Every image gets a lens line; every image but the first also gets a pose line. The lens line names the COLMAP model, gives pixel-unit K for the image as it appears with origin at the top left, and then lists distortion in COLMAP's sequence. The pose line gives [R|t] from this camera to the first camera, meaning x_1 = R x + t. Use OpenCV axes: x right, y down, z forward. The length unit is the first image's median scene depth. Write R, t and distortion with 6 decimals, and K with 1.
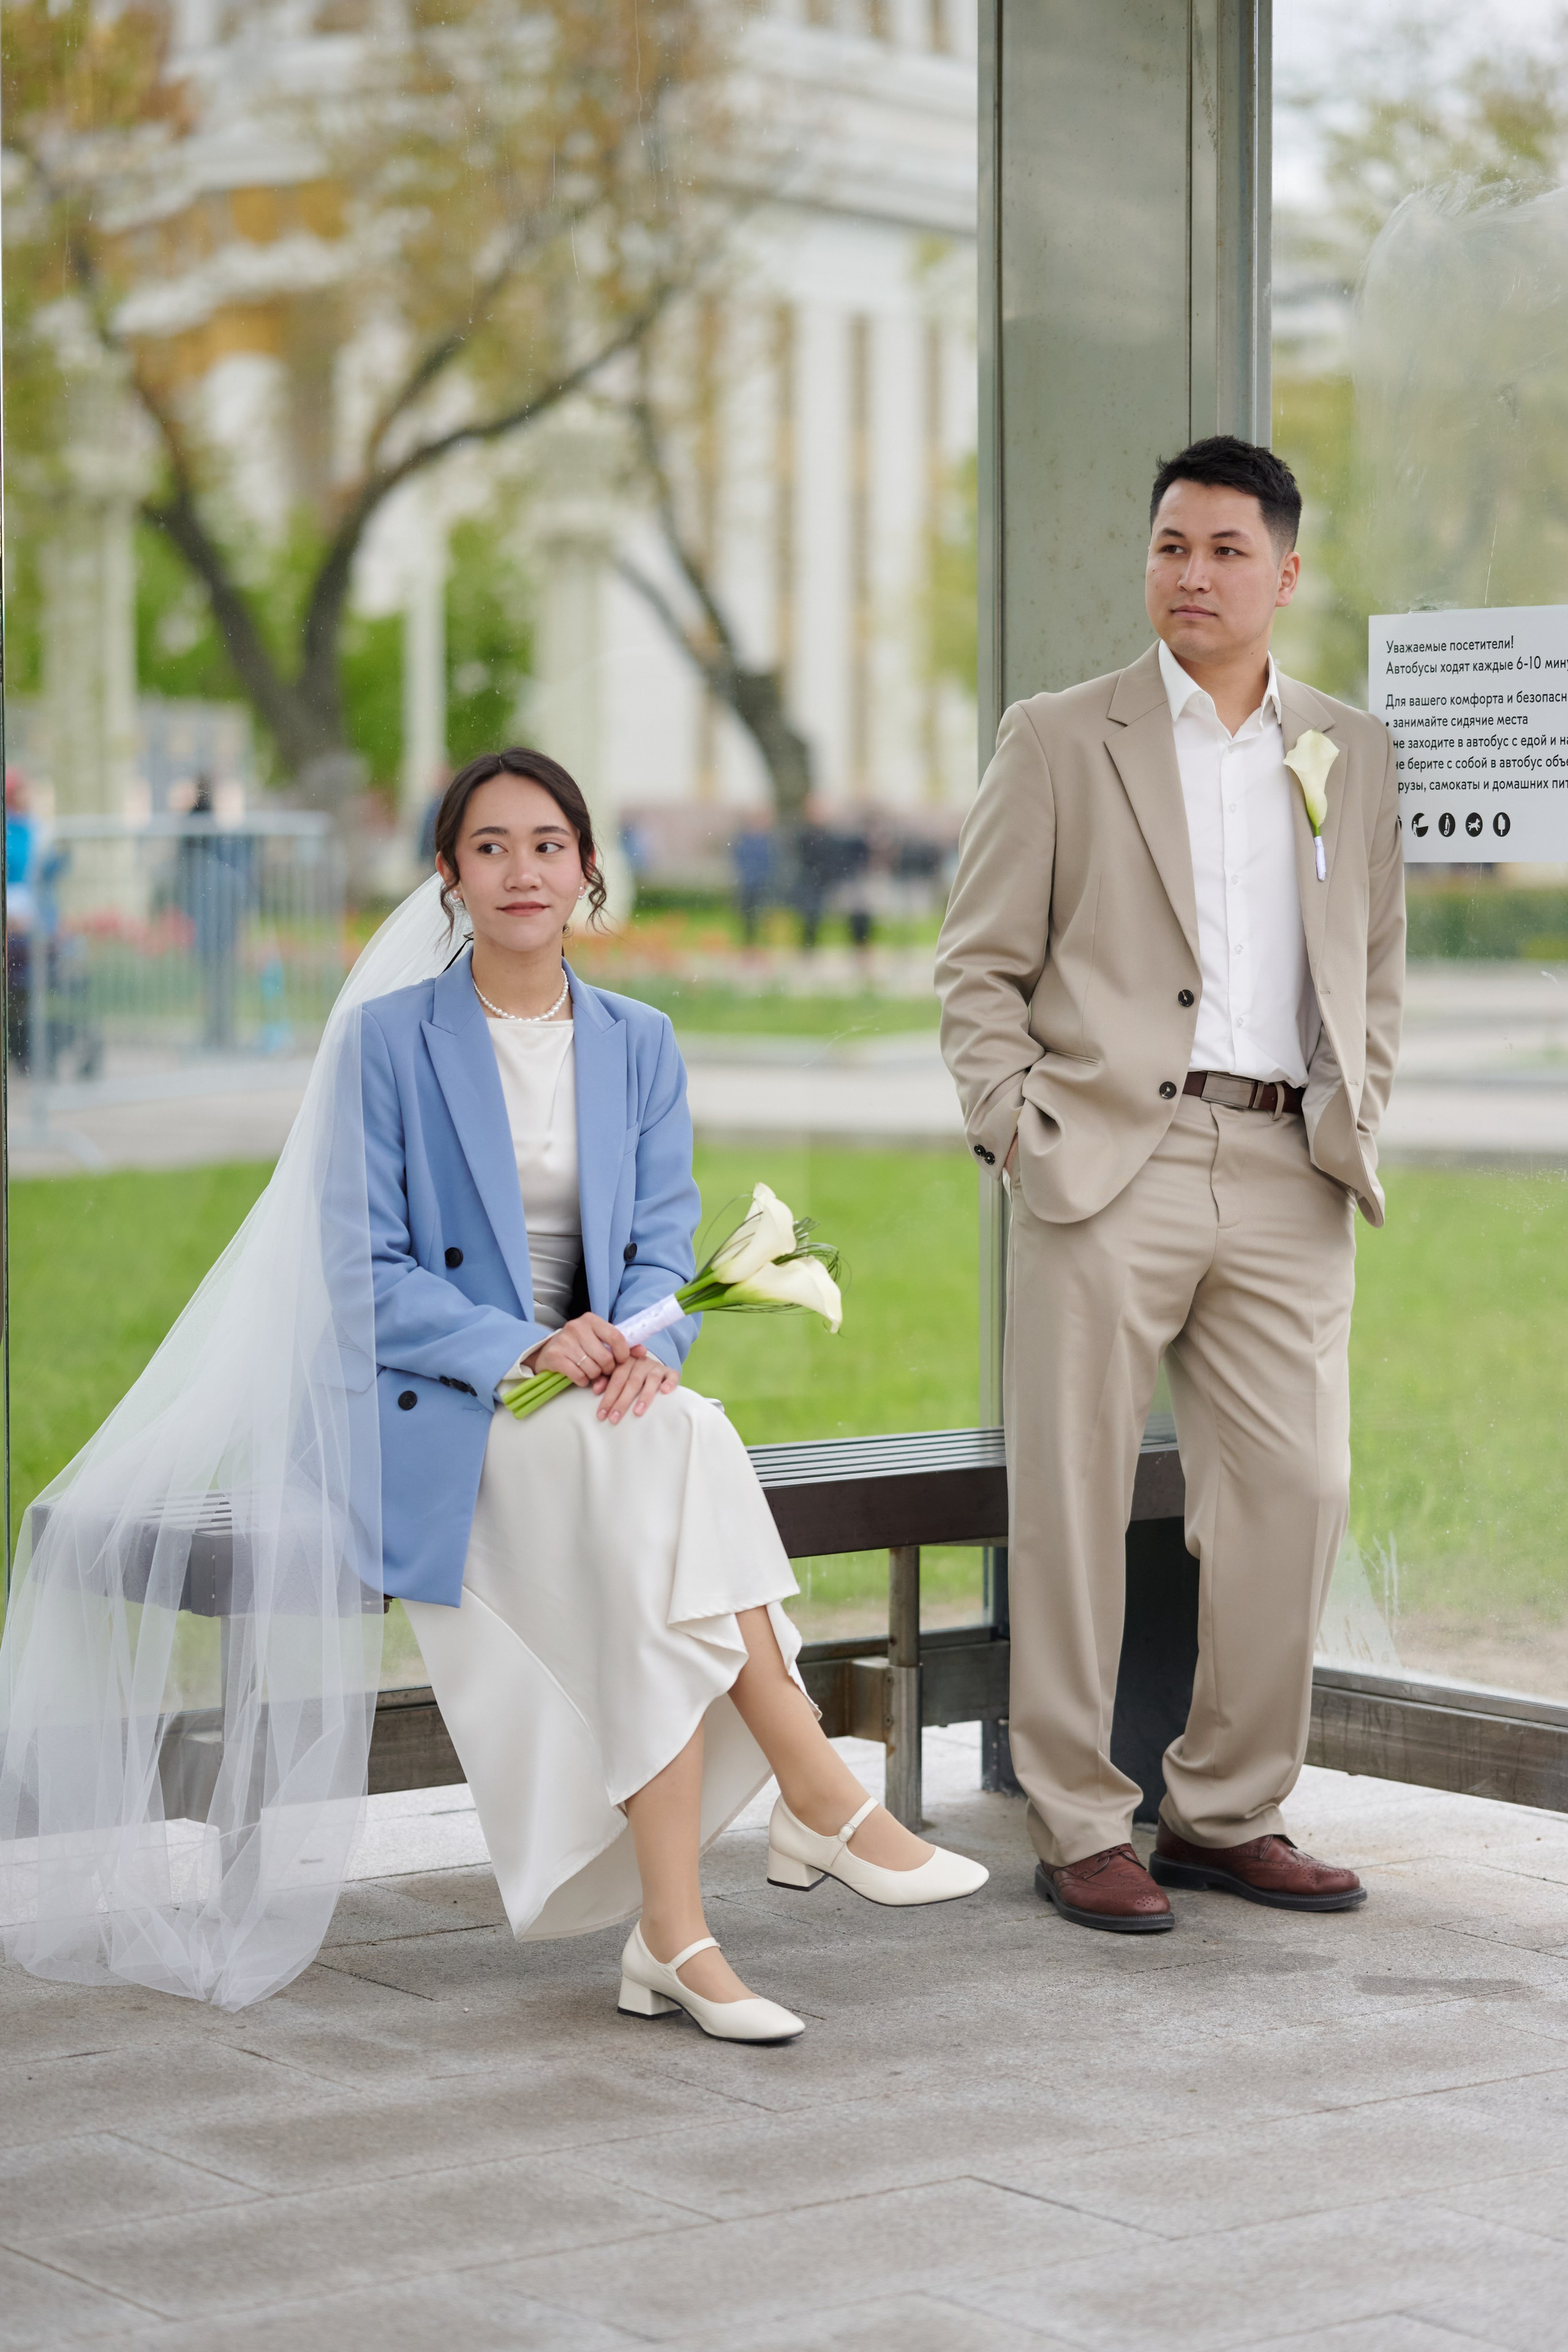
lens RADIAL K [[5443.4, 0, 784.0], [0, 5443.4, 1176.0], [0, 0, 1]] dist [0.077020, -0.123601]
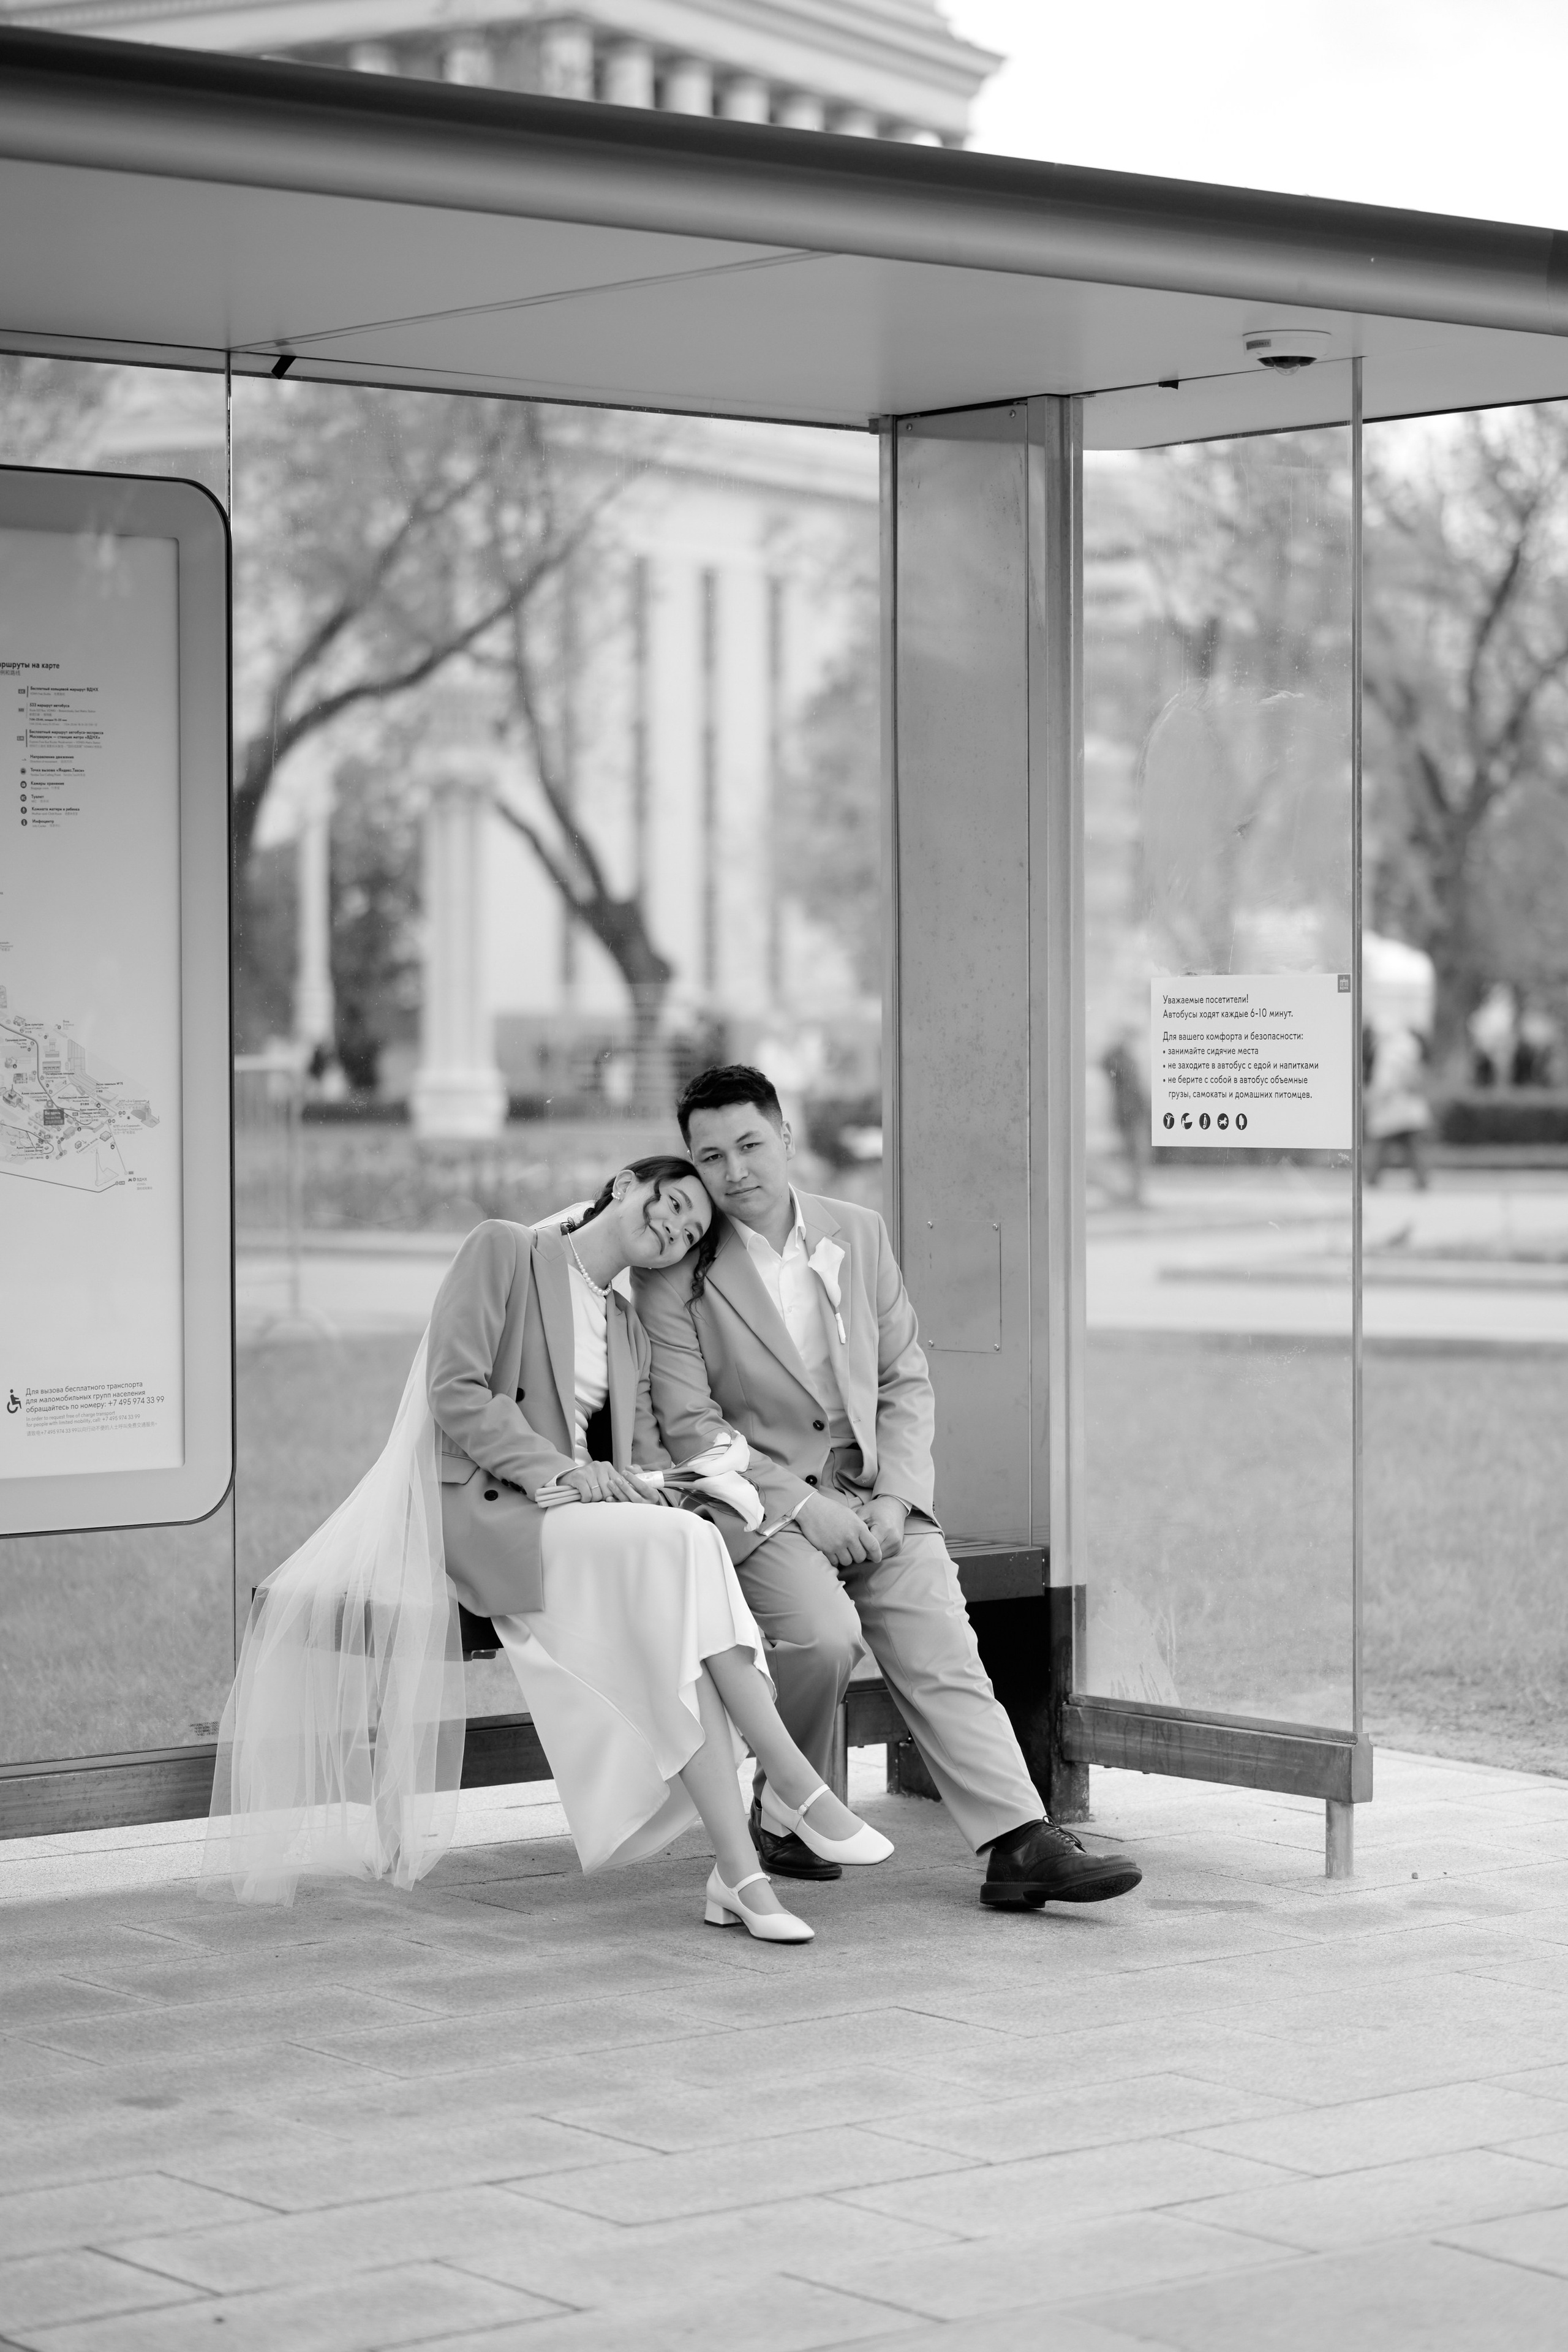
lens RADIAL K [[5443.4, 0, 784.0], [0, 5443.4, 1176.0], [0, 0, 1]] dist [0.077020, -0.123601]
pose [[0.999460, -0.002652, 0.032760, -0.040696], [0.003759, 0.999422, -0.033772, -0.000436], [-0.032652, 0.033877, 0.998892, -0.470856]]
